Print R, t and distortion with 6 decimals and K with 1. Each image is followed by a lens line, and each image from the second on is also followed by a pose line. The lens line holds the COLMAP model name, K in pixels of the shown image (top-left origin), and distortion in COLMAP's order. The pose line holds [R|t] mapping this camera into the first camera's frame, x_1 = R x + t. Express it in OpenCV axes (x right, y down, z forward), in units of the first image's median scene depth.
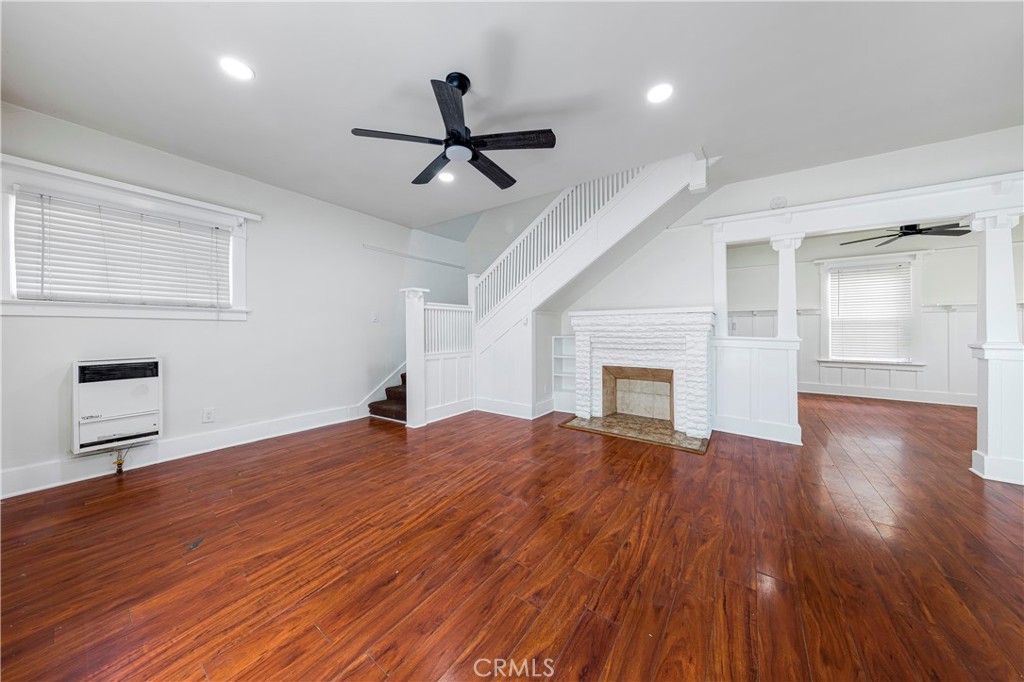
lens RADIAL K [[324.2, 0, 496.4], [0, 324.2, 322.5], [0, 0, 1]] dist [0.006171, -0.000068]
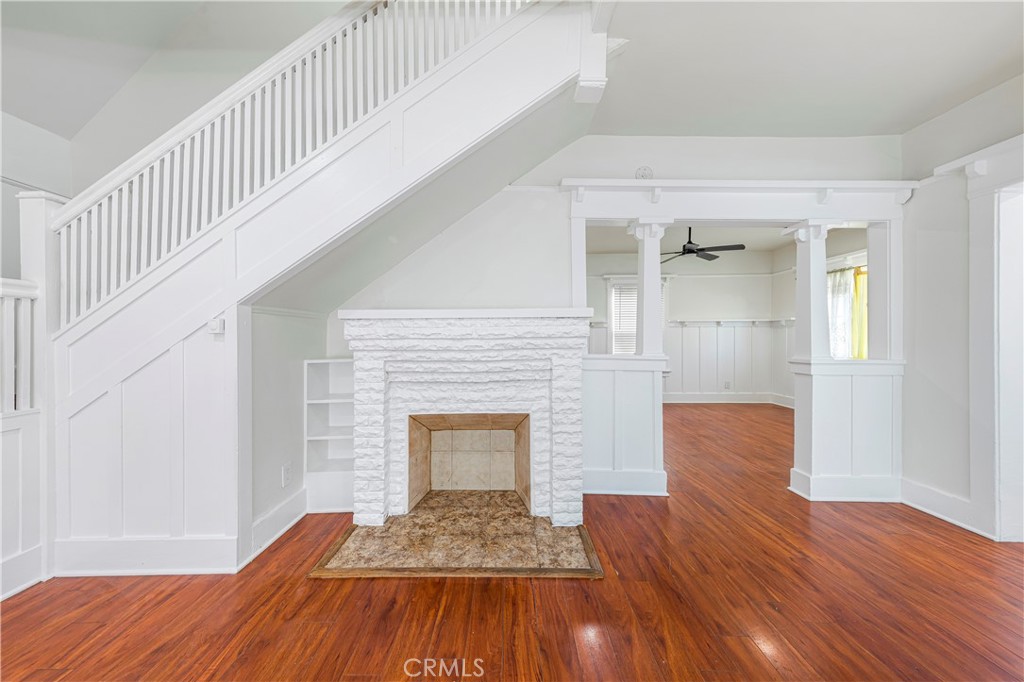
lens RADIAL K [[325.6, 0, 508.4], [0, 325.6, 338.8], [0, 0, 1]] dist [0.005710, -0.000174]
pose [[0.790822, -0.001750, 0.612044, 0.160702], [-0.008089, 0.999879, 0.013311, 0.001112], [-0.611993, -0.015477, 0.790712, 0.593470]]
